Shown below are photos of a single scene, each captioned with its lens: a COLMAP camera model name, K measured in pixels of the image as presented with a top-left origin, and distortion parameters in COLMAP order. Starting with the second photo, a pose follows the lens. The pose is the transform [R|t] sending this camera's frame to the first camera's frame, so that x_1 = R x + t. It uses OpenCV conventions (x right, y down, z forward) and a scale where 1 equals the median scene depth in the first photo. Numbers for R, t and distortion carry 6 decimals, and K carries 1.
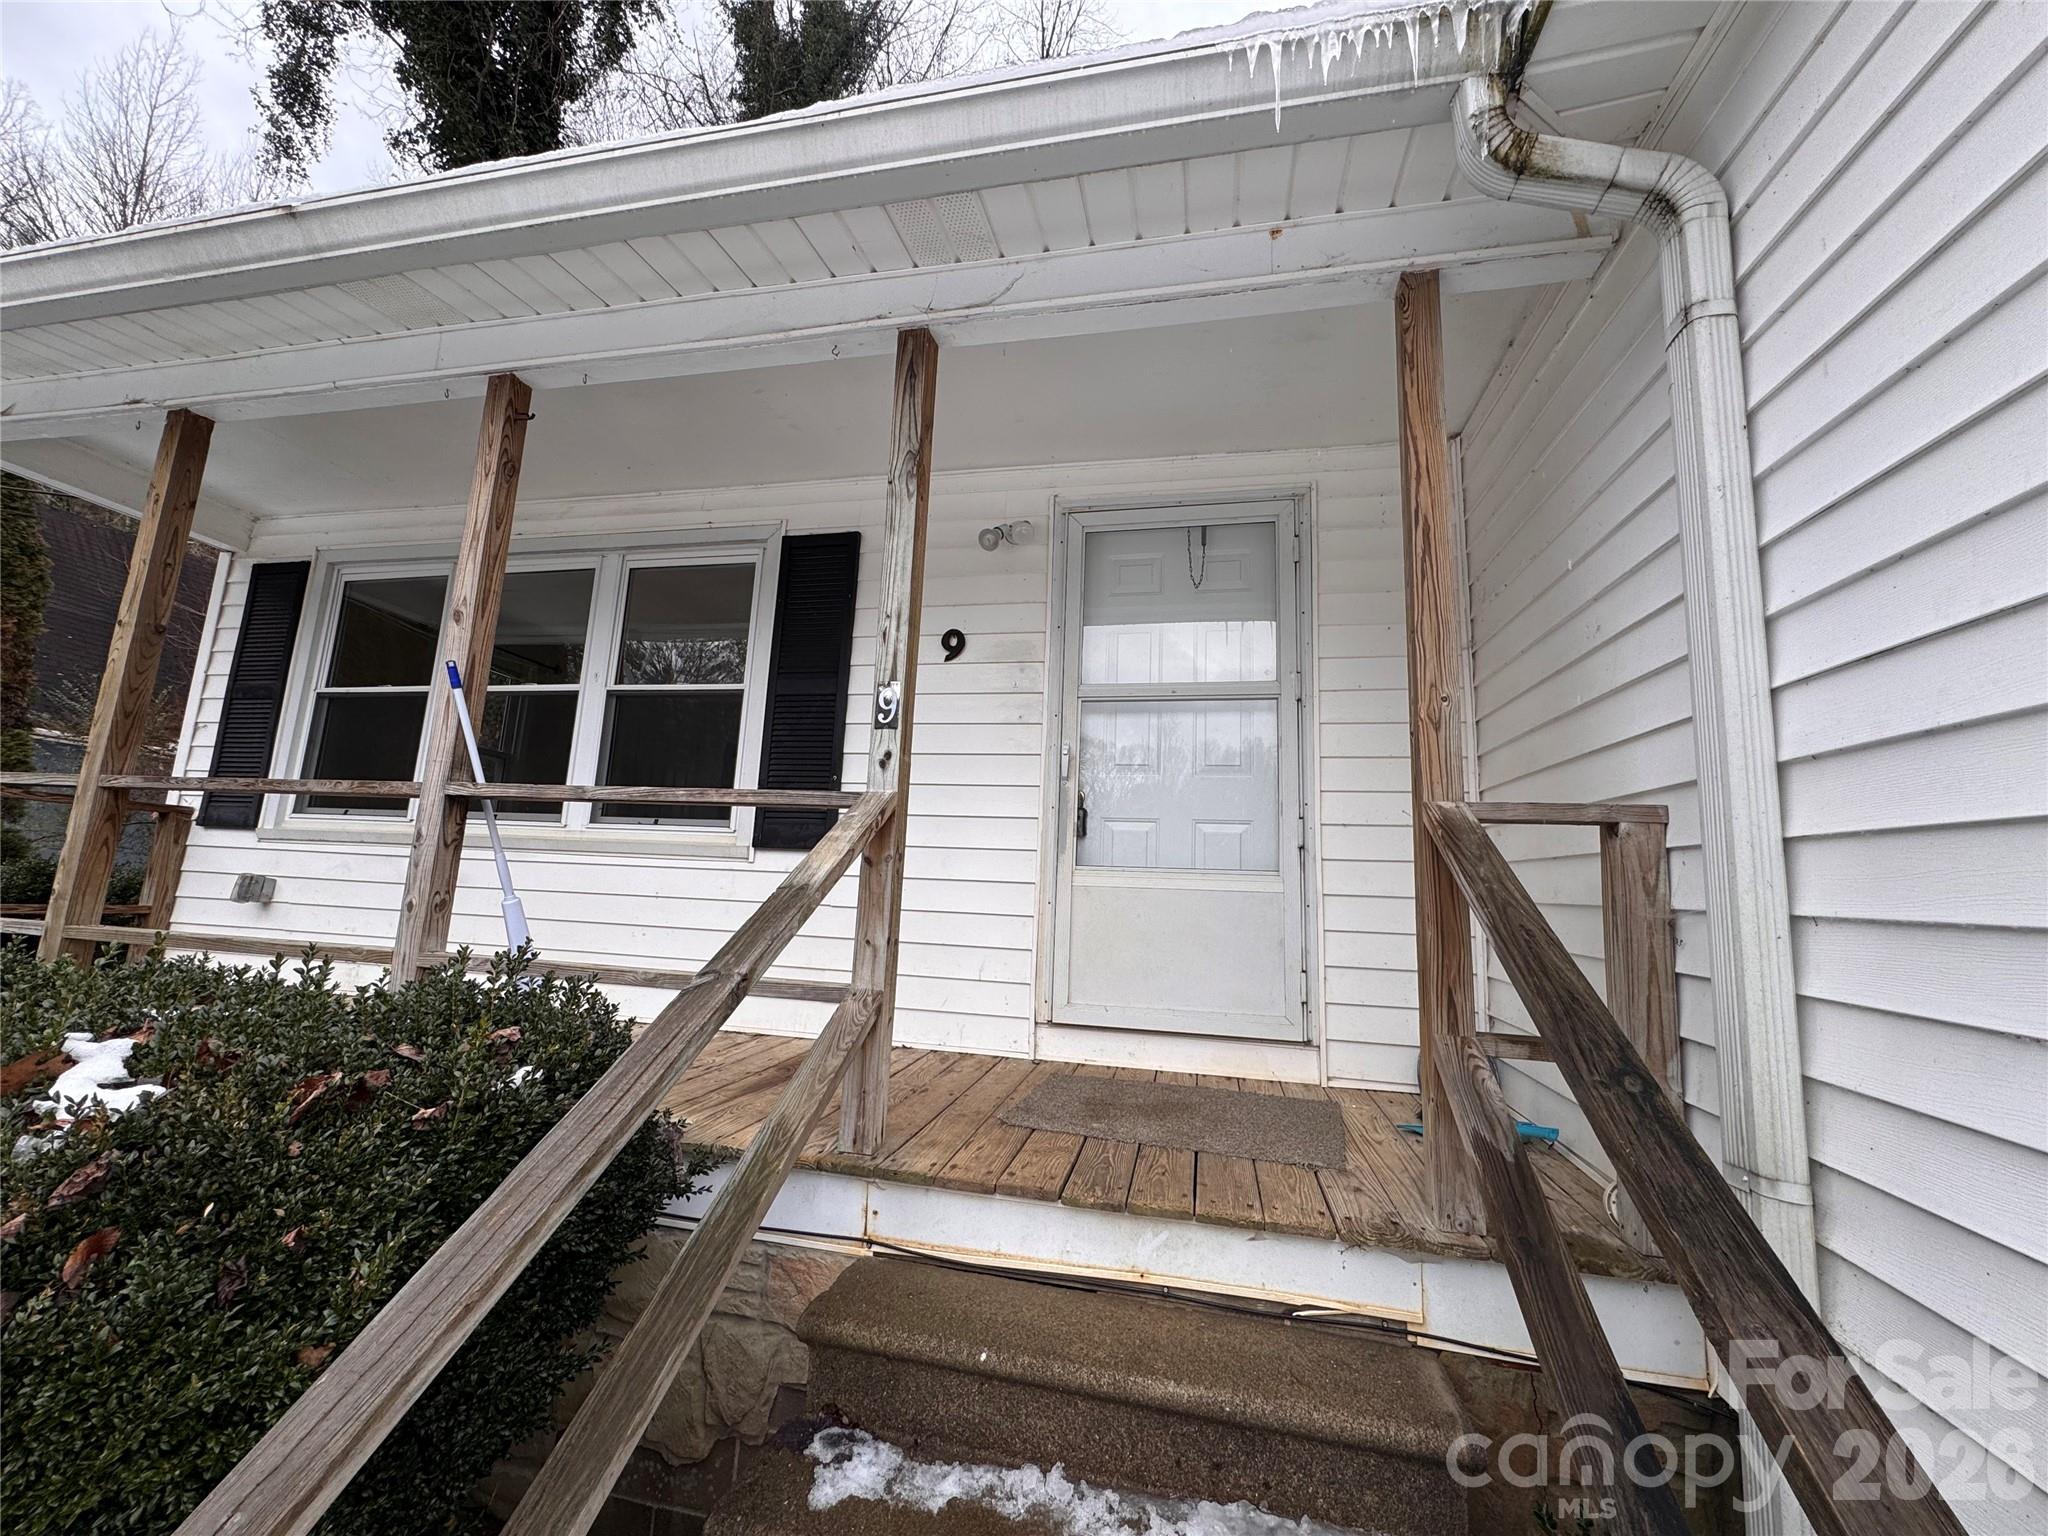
lens RADIAL K [[818.1, 0, 1022.3], [0, 818.1, 766.4], [0, 0, 1]] dist [-0.001941, -0.000552]
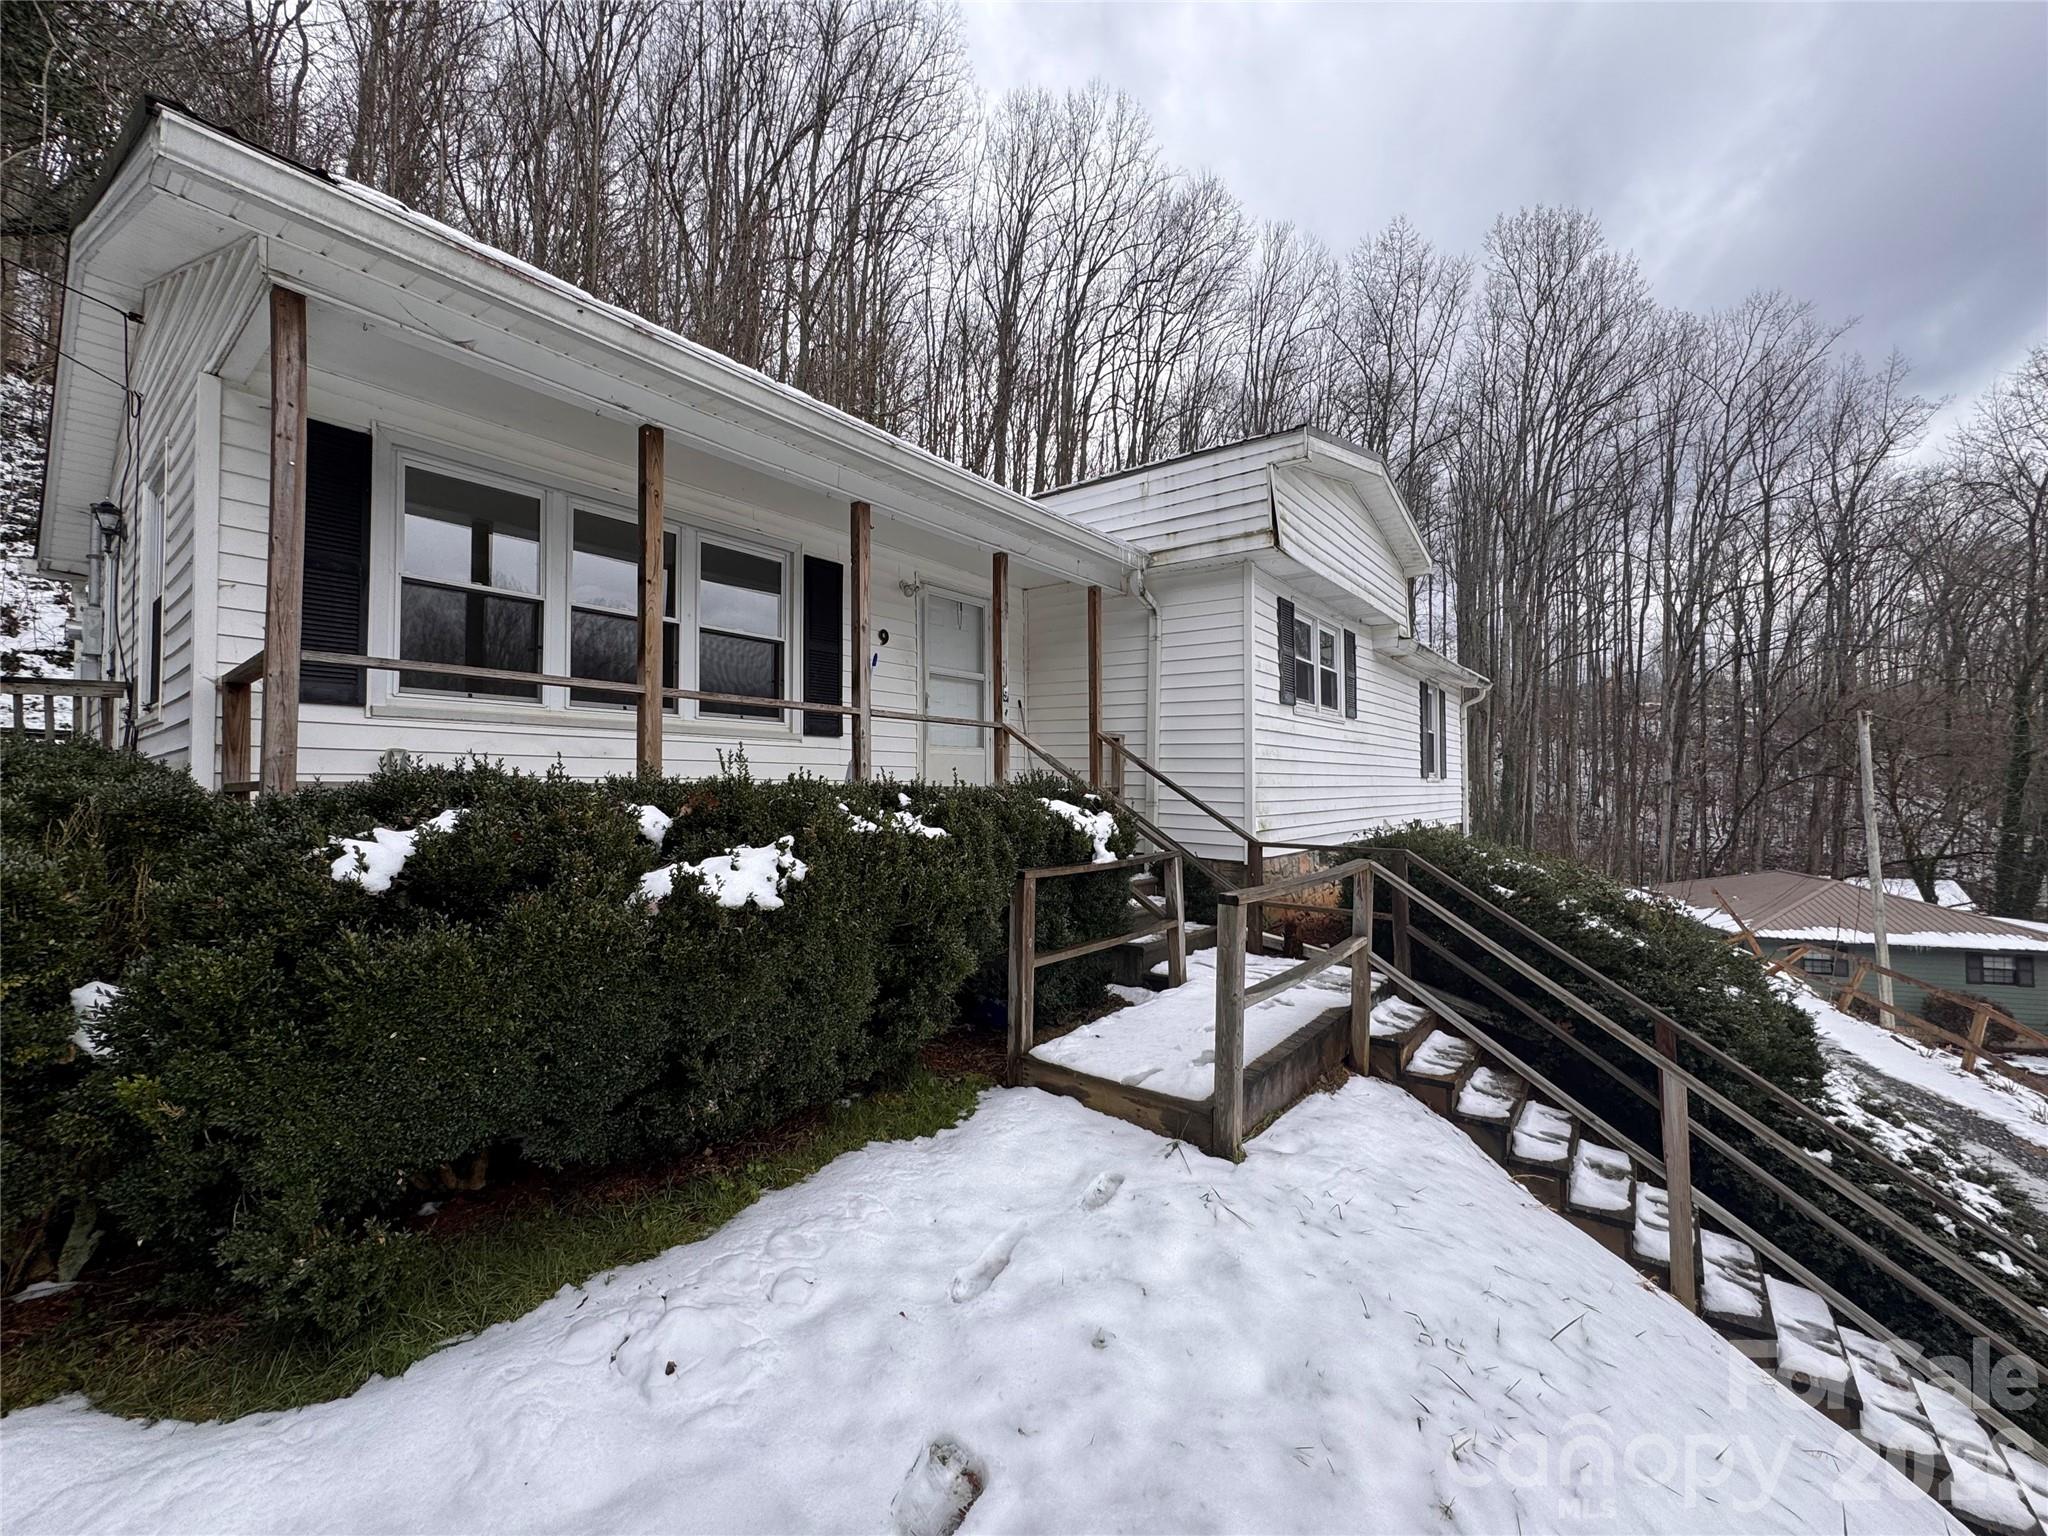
lens RADIAL K [[818.1, 0, 1022.3], [0, 818.1, 766.4], [0, 0, 1]] dist [-0.001941, -0.000552]
pose [[0.433657, -0.023036, 0.900783, -1.515737], [-0.123612, 0.988701, 0.084794, -0.037974], [-0.892559, -0.148119, 0.425910, -0.192024]]
